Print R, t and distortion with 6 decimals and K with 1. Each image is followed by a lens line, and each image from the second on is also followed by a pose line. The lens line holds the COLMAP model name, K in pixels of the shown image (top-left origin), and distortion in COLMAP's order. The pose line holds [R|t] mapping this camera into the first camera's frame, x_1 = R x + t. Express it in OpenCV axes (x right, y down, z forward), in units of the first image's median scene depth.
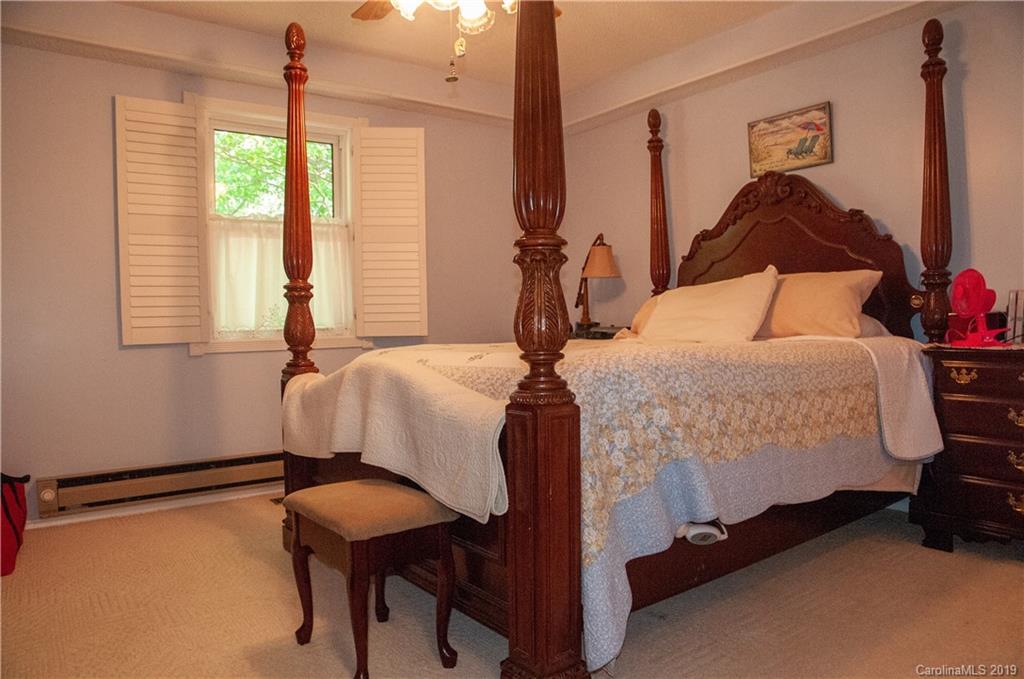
lens RADIAL K [[703.5, 0, 509.2], [0, 703.5, 343.9], [0, 0, 1]] dist [-0.104658, 0.068998]
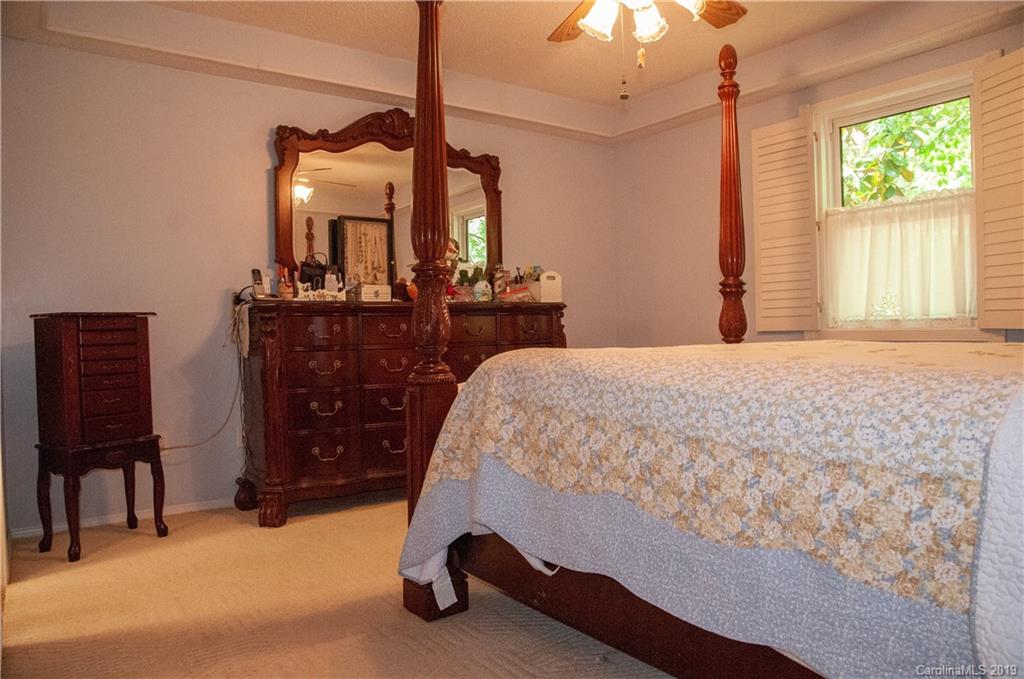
lens RADIAL K [[709.0, 0, 535.2], [0, 709.0, 342.4], [0, 0, 1]] dist [-0.109061, 0.085558]
pose [[0.019952, 0.042284, -0.998906, 1.109418], [-0.012171, 0.999042, 0.042047, -0.042344], [0.999727, 0.011319, 0.020448, 0.913988]]
